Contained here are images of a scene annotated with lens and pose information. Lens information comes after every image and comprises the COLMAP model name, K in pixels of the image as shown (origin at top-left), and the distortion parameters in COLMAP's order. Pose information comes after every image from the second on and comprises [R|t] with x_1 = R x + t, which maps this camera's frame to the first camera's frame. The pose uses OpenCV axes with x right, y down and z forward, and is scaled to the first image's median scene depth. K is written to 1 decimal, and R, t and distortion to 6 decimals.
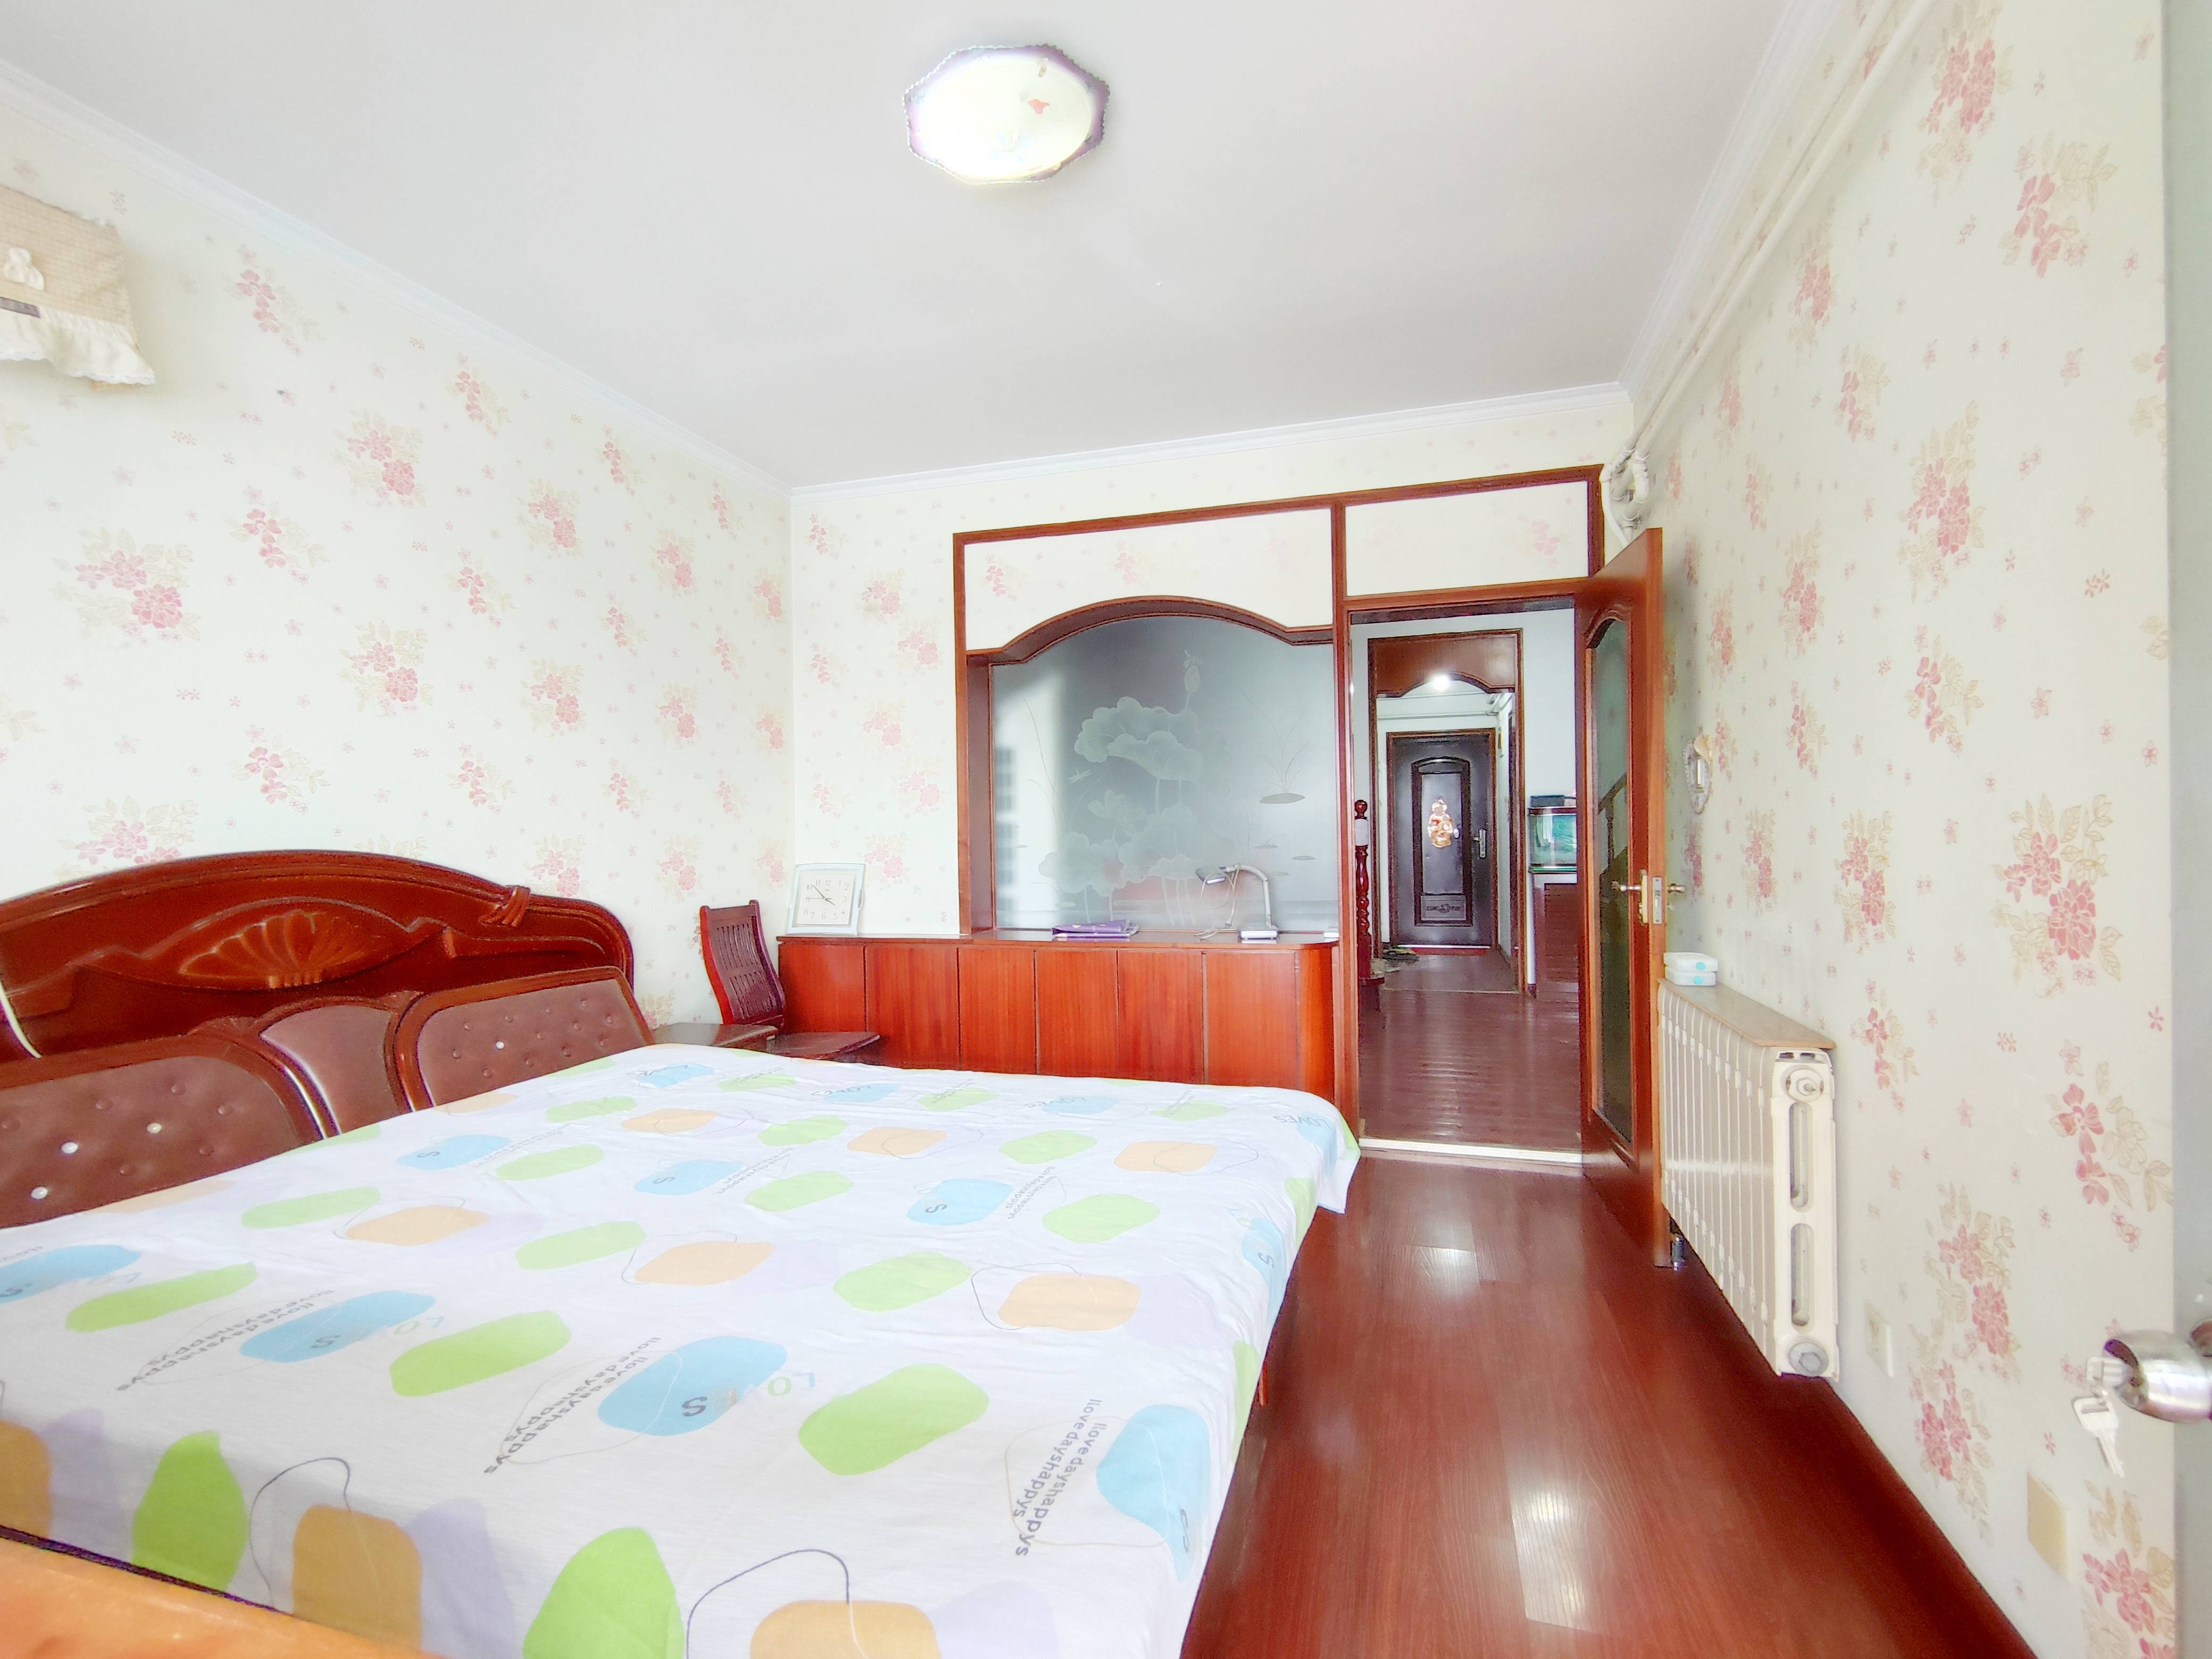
lens RADIAL K [[1017.1, 0, 1106.0], [0, 1017.1, 829.5], [0, 0, 1]] dist [0.000178, 0.000113]
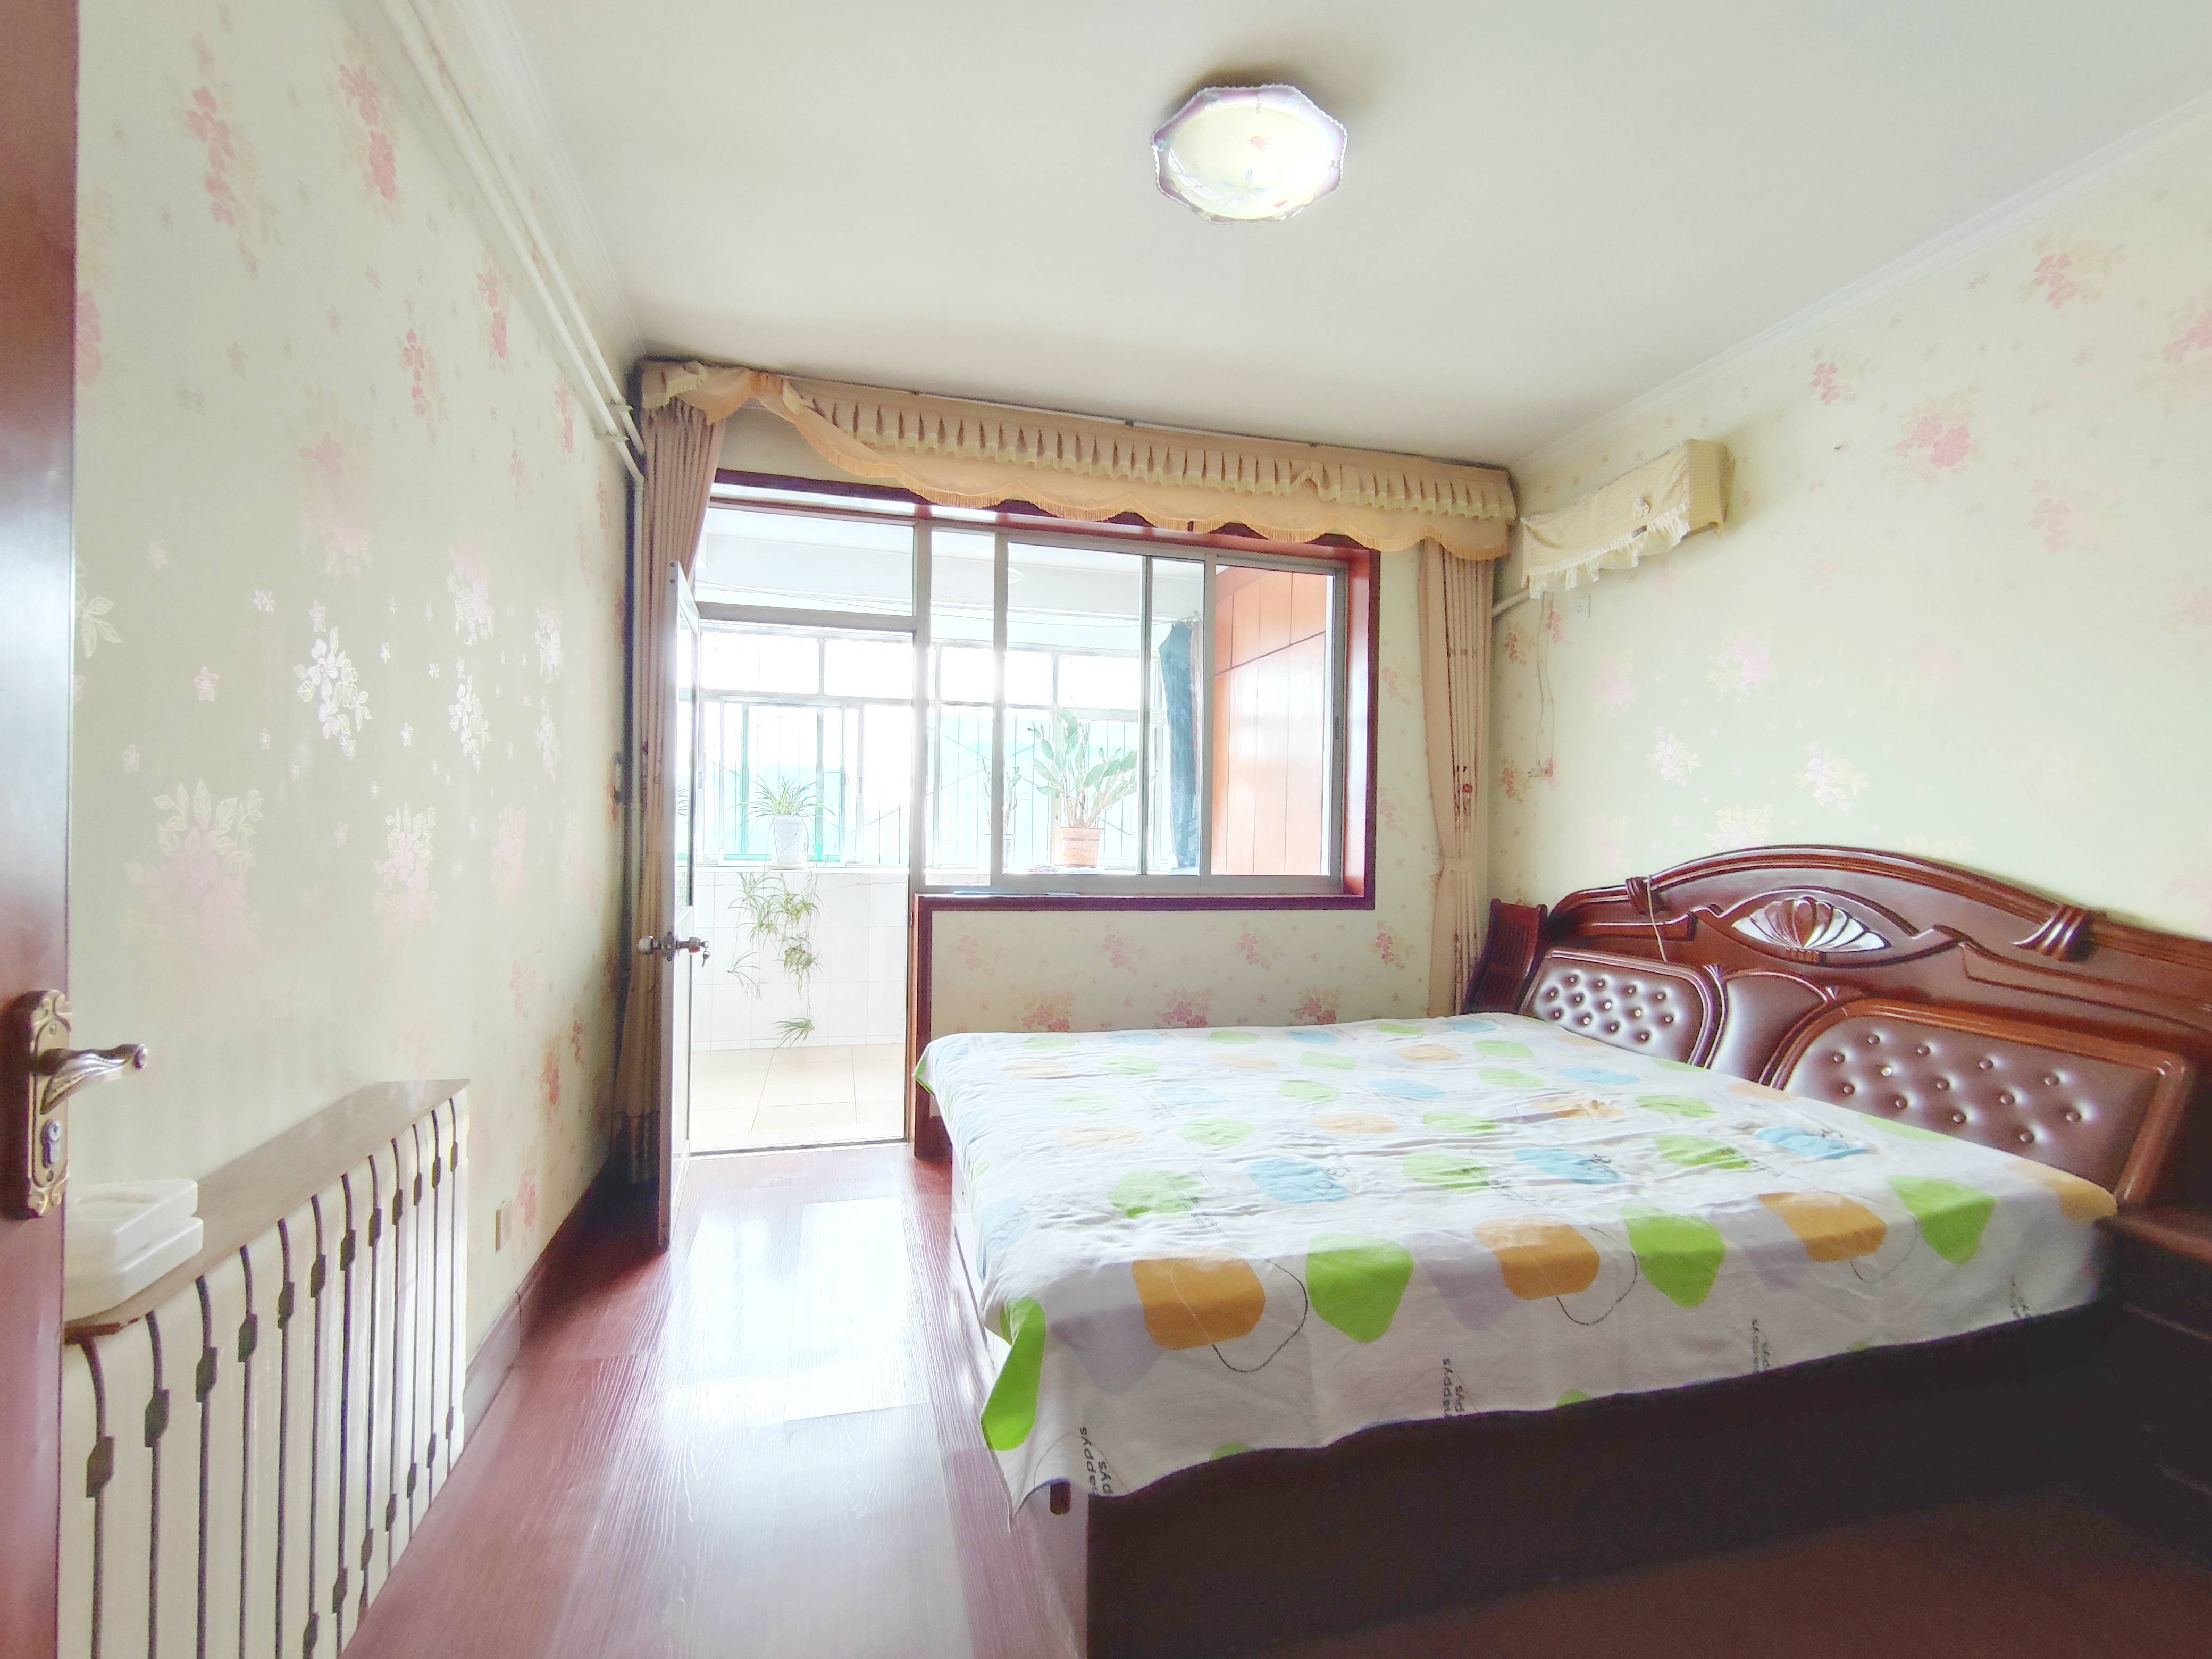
lens RADIAL K [[1017.1, 0, 1106.0], [0, 1017.1, 829.5], [0, 0, 1]] dist [0.000178, 0.000113]
pose [[-0.843705, 0.017416, -0.536524, 0.494831], [0.006847, 0.999741, 0.021685, -0.028078], [0.536763, 0.014622, -0.843606, 1.477214]]
